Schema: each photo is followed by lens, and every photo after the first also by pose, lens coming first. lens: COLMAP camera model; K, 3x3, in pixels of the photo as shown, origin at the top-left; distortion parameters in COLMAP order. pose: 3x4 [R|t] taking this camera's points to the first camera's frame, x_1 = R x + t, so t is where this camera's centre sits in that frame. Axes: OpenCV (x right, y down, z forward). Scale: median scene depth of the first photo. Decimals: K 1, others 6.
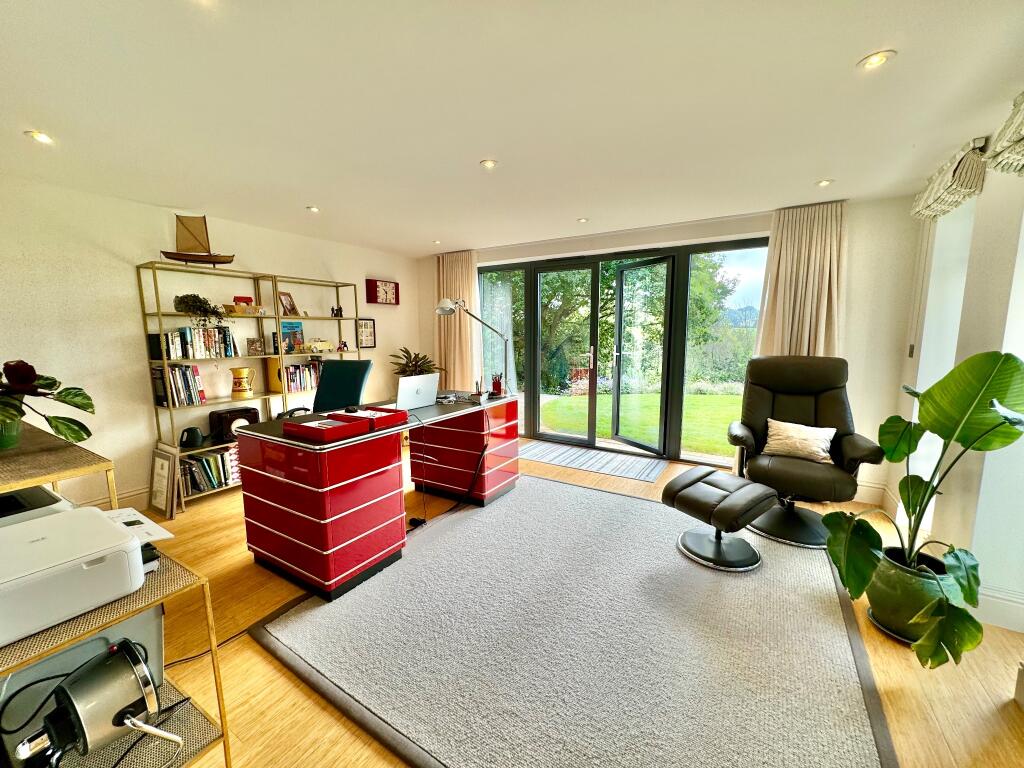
lens RADIAL K [[402.0, 0, 512.8], [0, 402.0, 384.4], [0, 0, 1]] dist [0.000209, -0.000081]
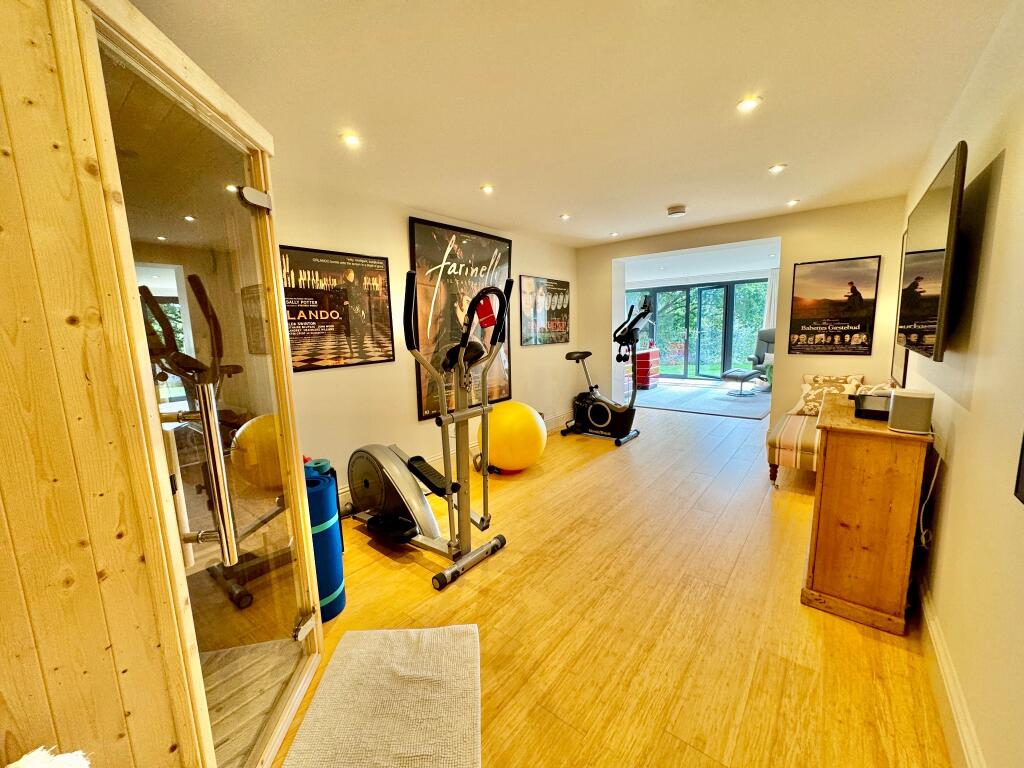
lens RADIAL K [[402.0, 0, 512.5], [0, 402.0, 386.3], [0, 0, 1]] dist [0.000209, -0.000081]
pose [[0.990447, -0.016187, -0.136937, -0.483048], [0.018328, 0.999728, 0.014390, 0.187606], [0.136667, -0.016762, 0.990475, -1.389713]]
